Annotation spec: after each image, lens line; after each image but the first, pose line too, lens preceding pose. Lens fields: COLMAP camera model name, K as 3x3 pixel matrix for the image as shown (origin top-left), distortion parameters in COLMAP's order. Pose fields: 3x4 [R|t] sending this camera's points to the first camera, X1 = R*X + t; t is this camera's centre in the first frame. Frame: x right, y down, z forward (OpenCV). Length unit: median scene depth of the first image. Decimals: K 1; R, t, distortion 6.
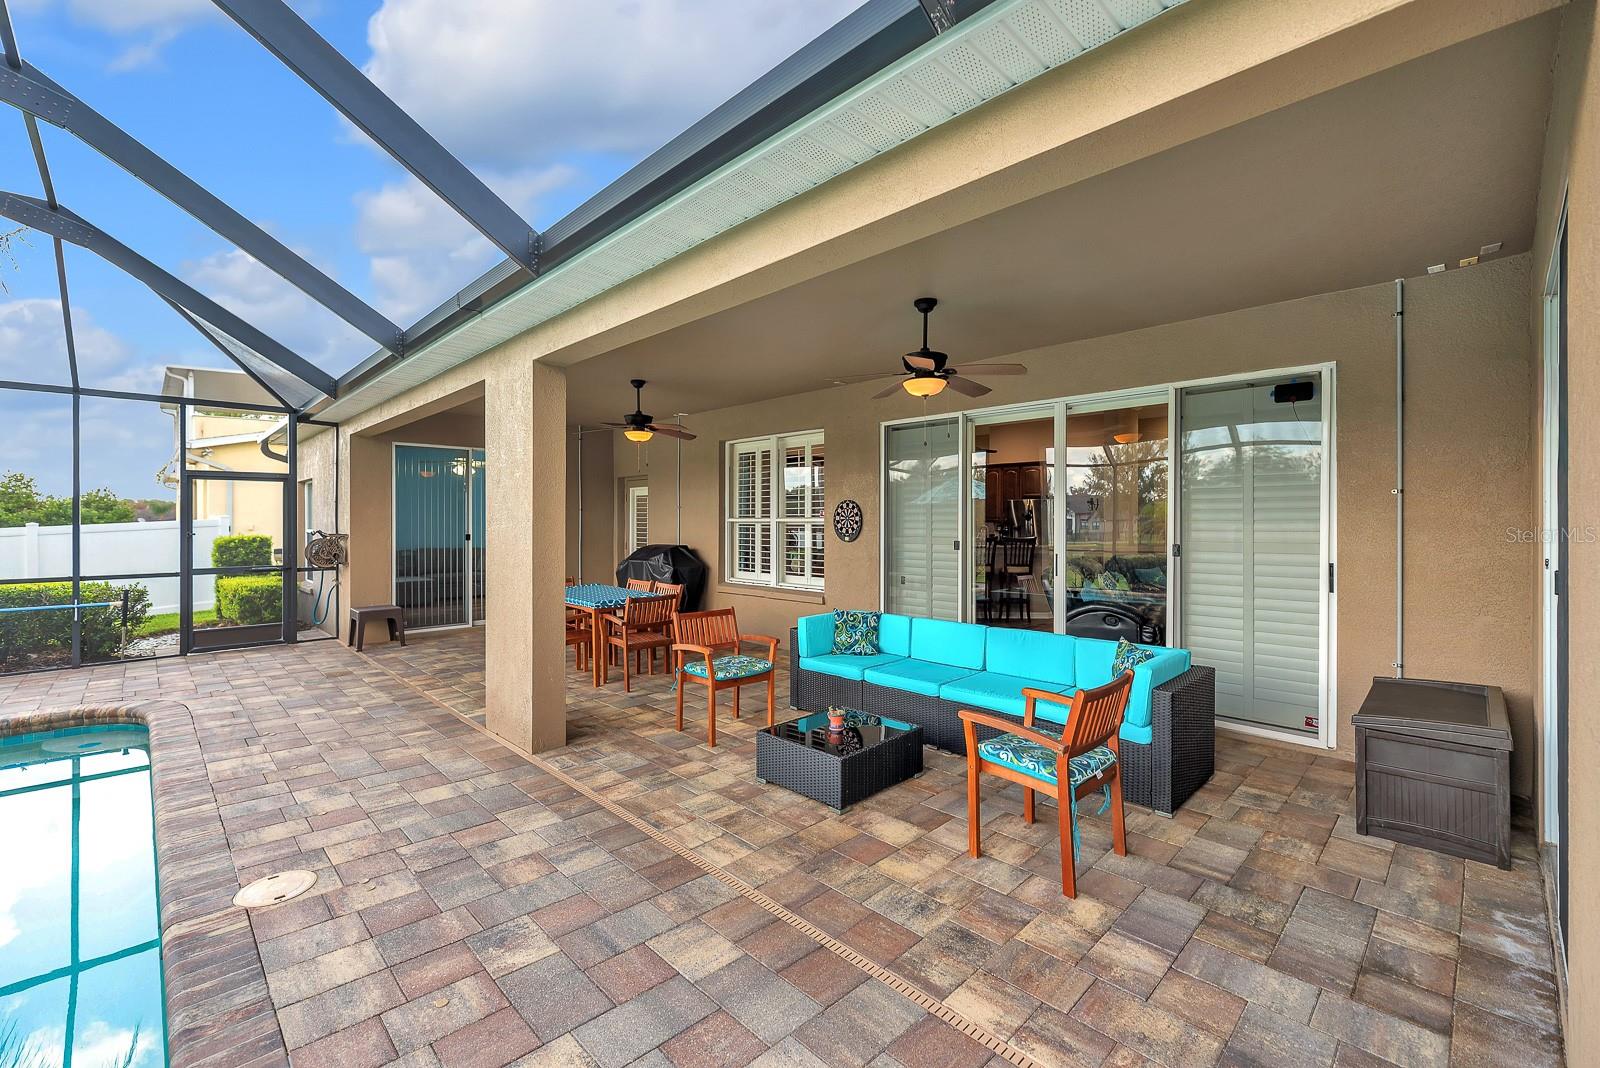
lens RADIAL K [[670.8, 0, 801.5], [0, 670.8, 522.7], [0, 0, 1]] dist [0.000563, -0.000252]
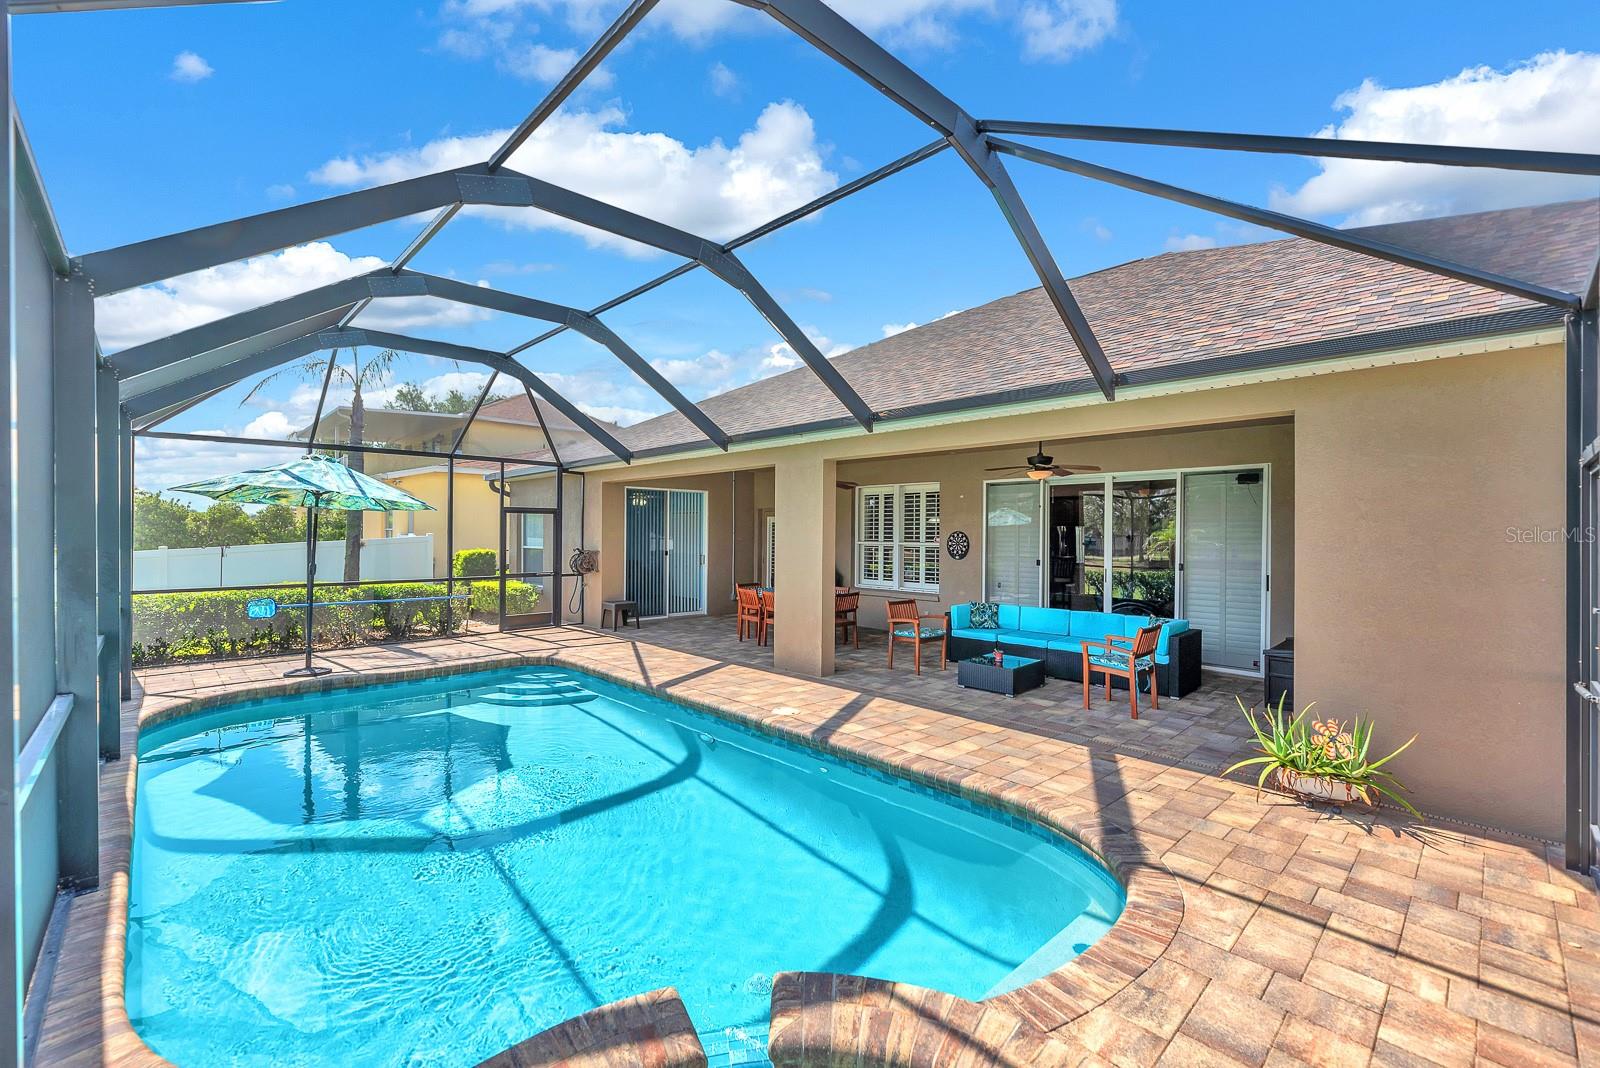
lens RADIAL K [[670.8, 0, 799.7], [0, 670.8, 541.8], [0, 0, 1]] dist [0.000563, -0.000252]
pose [[0.999953, 0.009242, 0.003057, -0.381790], [-0.009261, 0.999938, 0.006249, -0.022187], [-0.002999, -0.006277, 0.999976, -0.645756]]
